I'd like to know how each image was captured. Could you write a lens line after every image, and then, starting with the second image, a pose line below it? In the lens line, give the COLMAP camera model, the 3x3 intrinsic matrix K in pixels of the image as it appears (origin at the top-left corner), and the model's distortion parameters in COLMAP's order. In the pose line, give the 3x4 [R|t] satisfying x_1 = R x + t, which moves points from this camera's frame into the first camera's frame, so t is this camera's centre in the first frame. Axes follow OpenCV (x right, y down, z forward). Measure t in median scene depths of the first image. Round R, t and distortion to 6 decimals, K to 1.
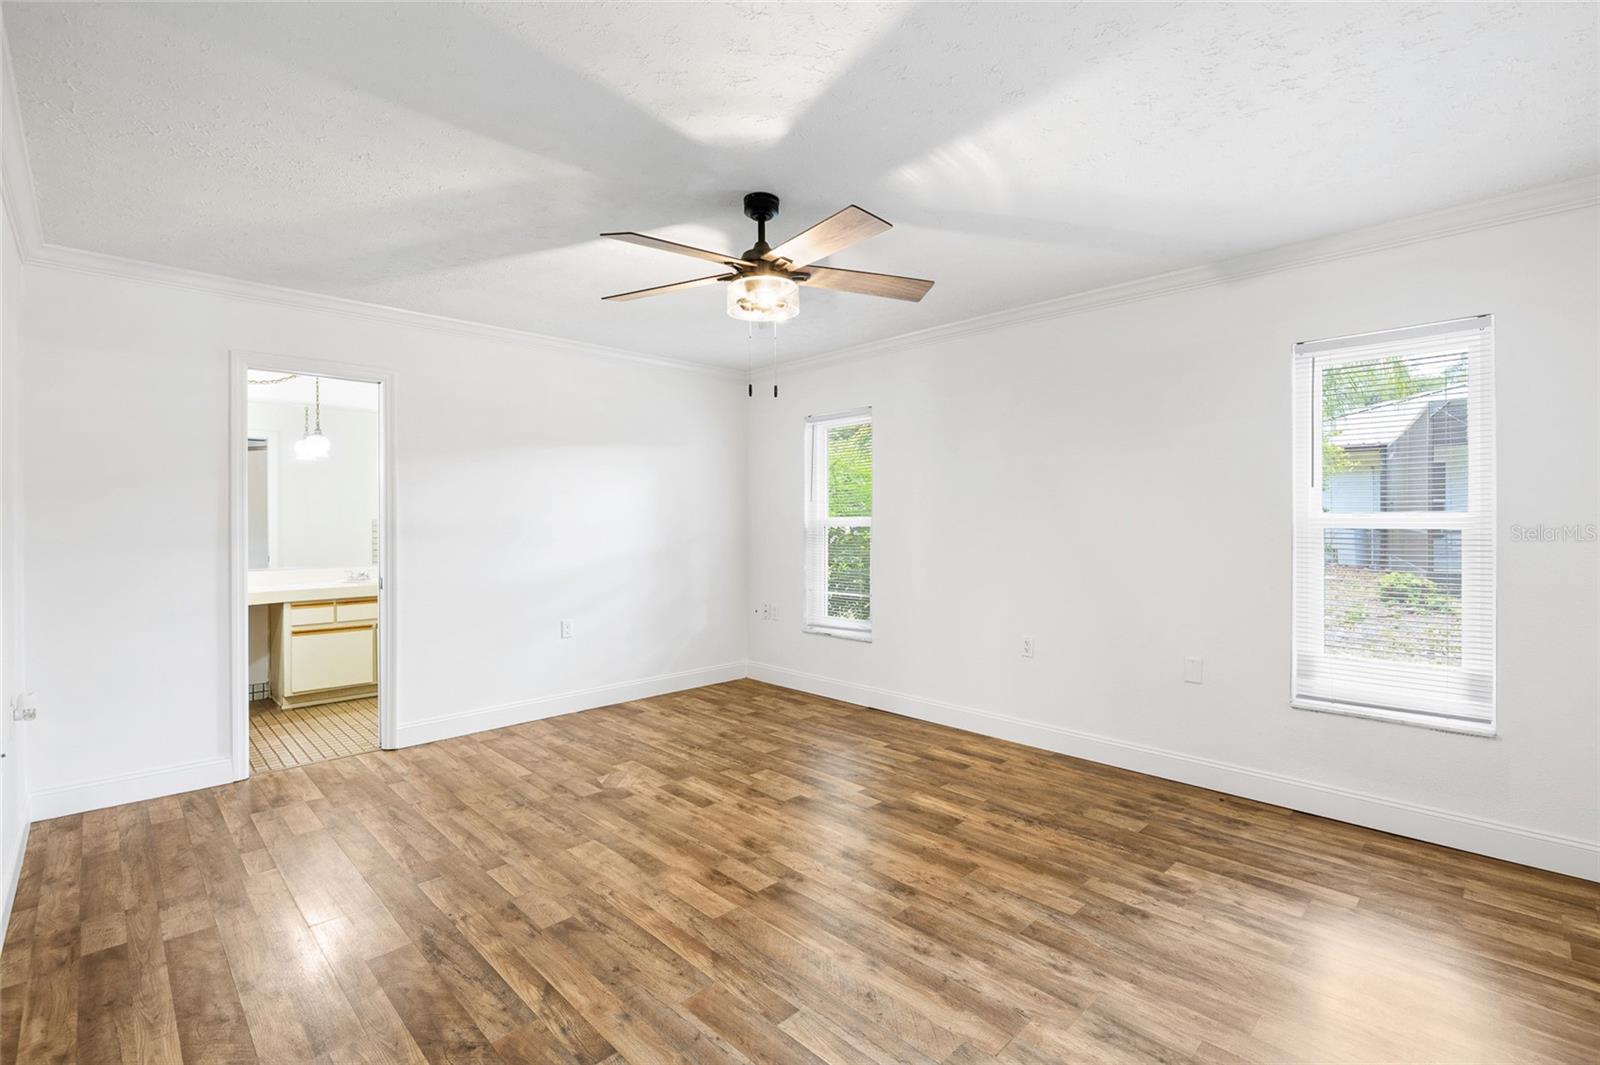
lens RADIAL K [[714.7, 0, 796.0], [0, 714.7, 522.8], [0, 0, 1]] dist [-0.007850, 0.000684]
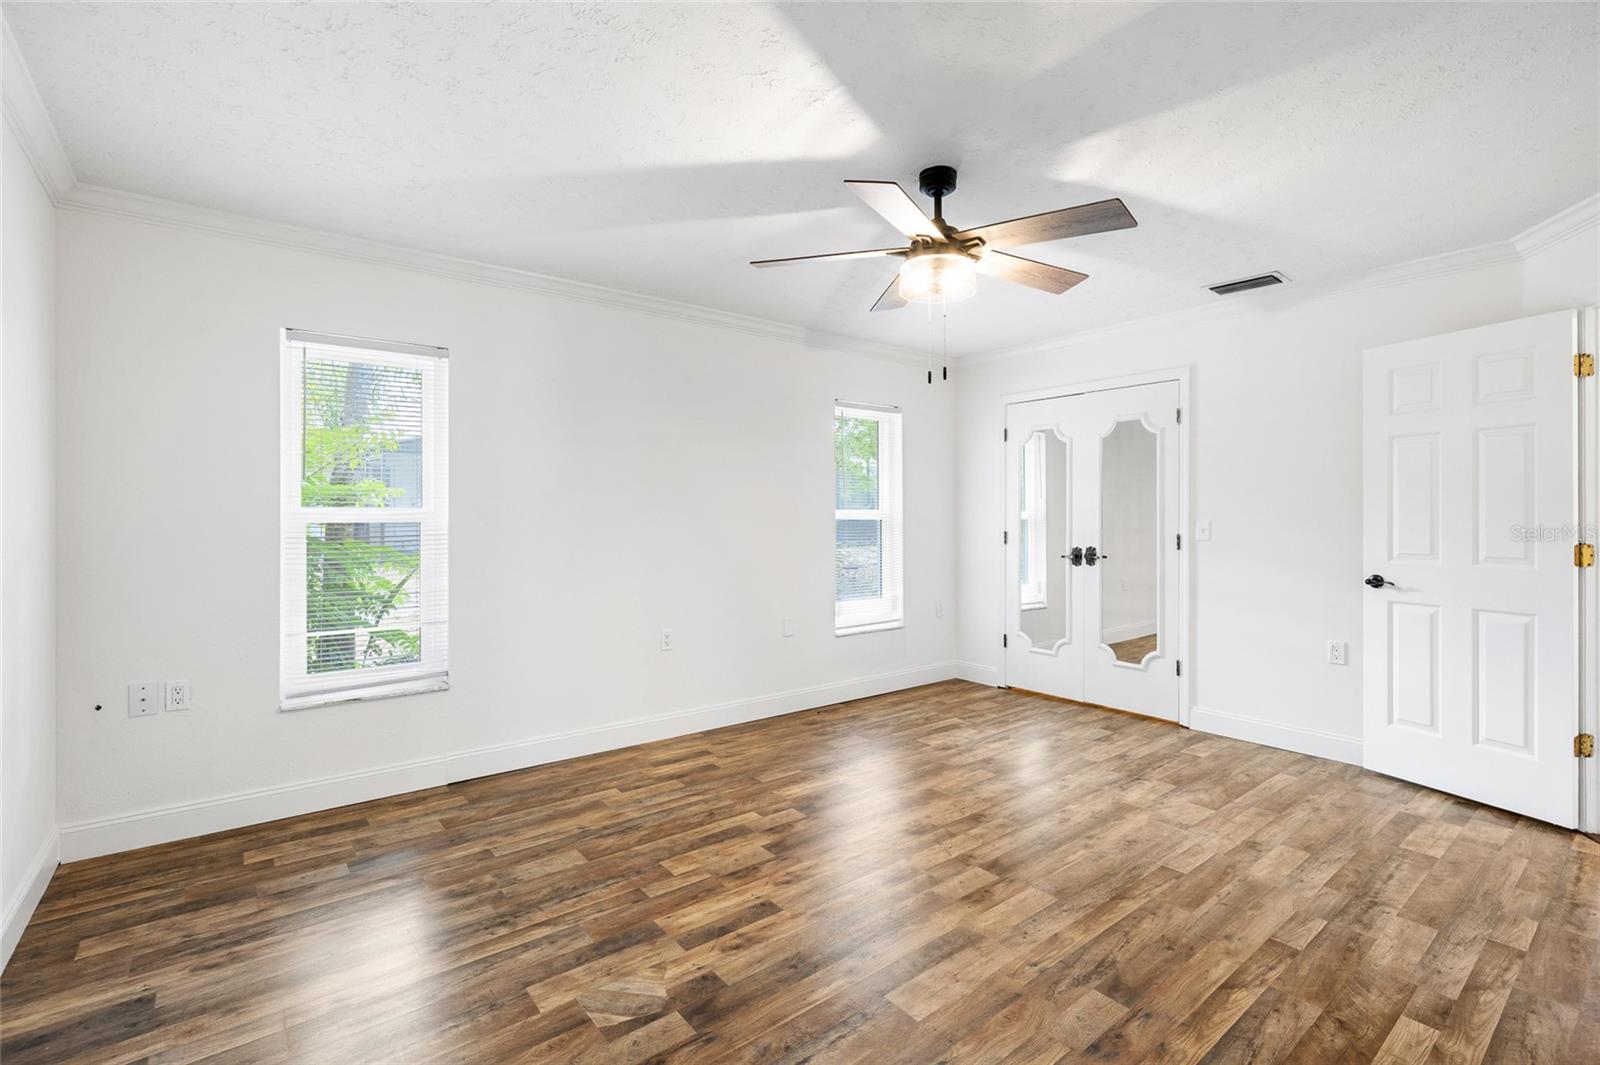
lens RADIAL K [[732.3, 0, 802.4], [0, 732.3, 514.2], [0, 0, 1]] dist [-0.002440, 0.000597]
pose [[0.098952, 0.004654, 0.995081, -0.886363], [0.000782, 0.999988, -0.004755, 0.004279], [-0.995092, 0.001248, 0.098947, 0.929528]]
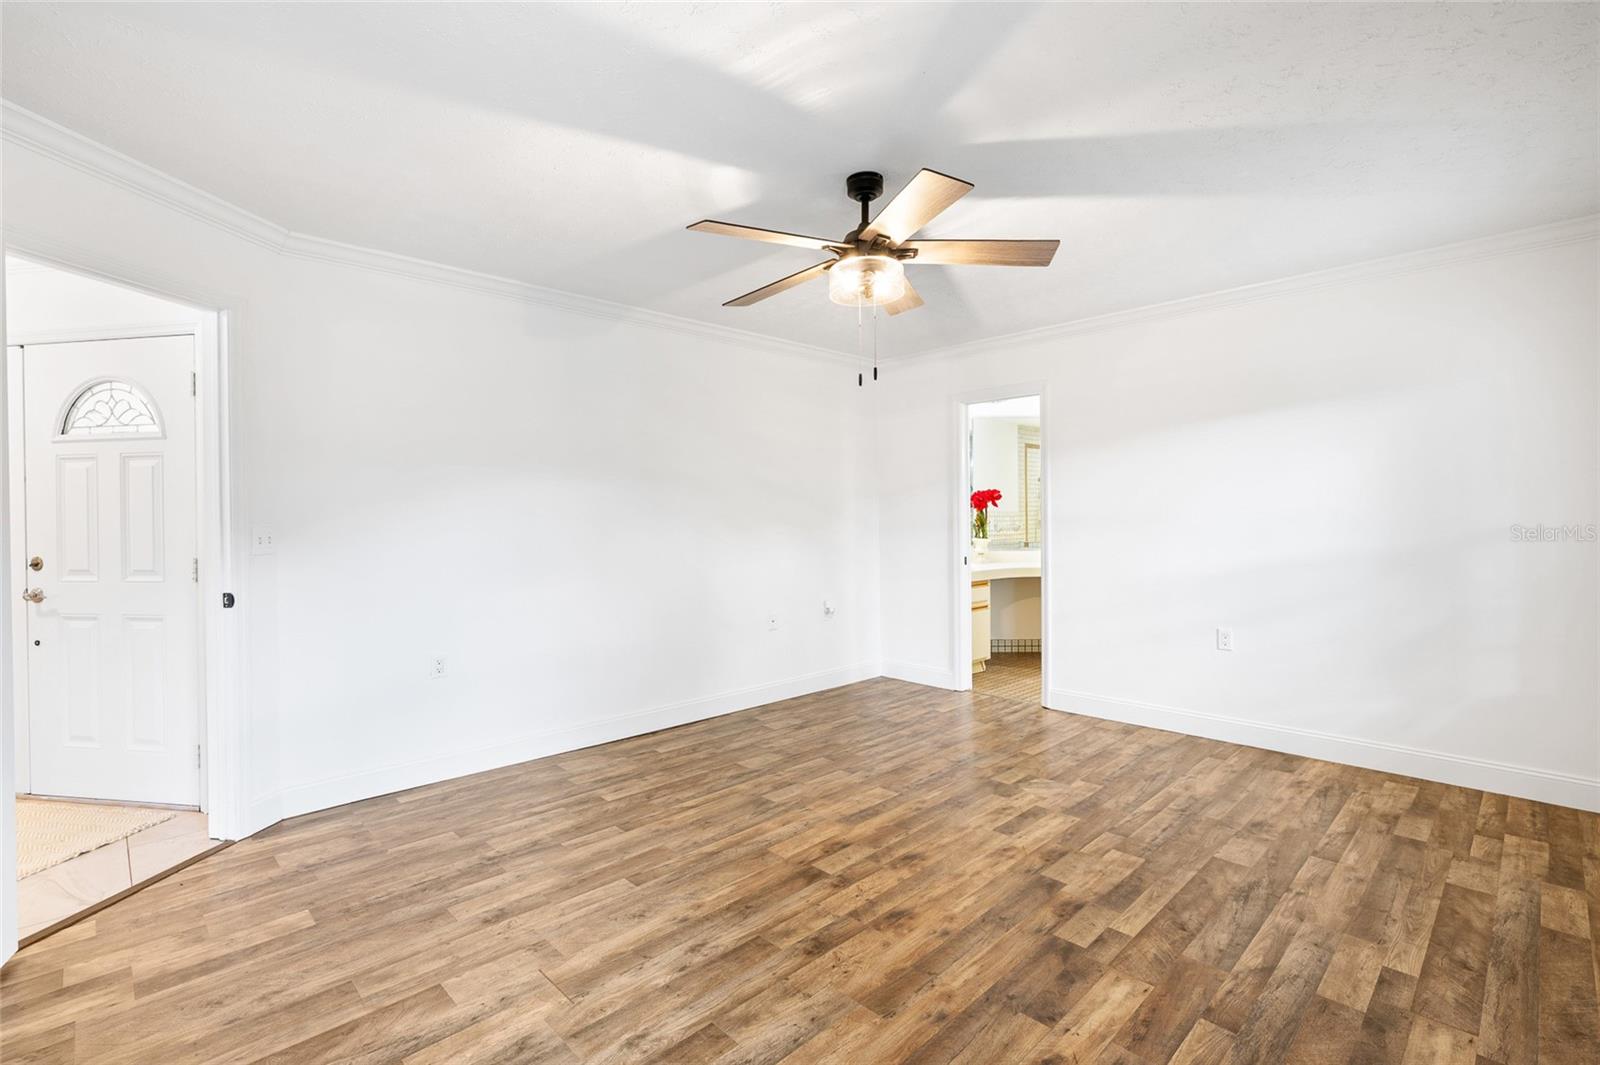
lens RADIAL K [[732.3, 0, 802.4], [0, 732.3, 514.2], [0, 0, 1]] dist [-0.002440, 0.000597]
pose [[0.001554, 0.000859, -0.999998, 0.808747], [0.006941, 0.999976, 0.000870, -0.000512], [0.999975, -0.006942, 0.001548, 0.781532]]
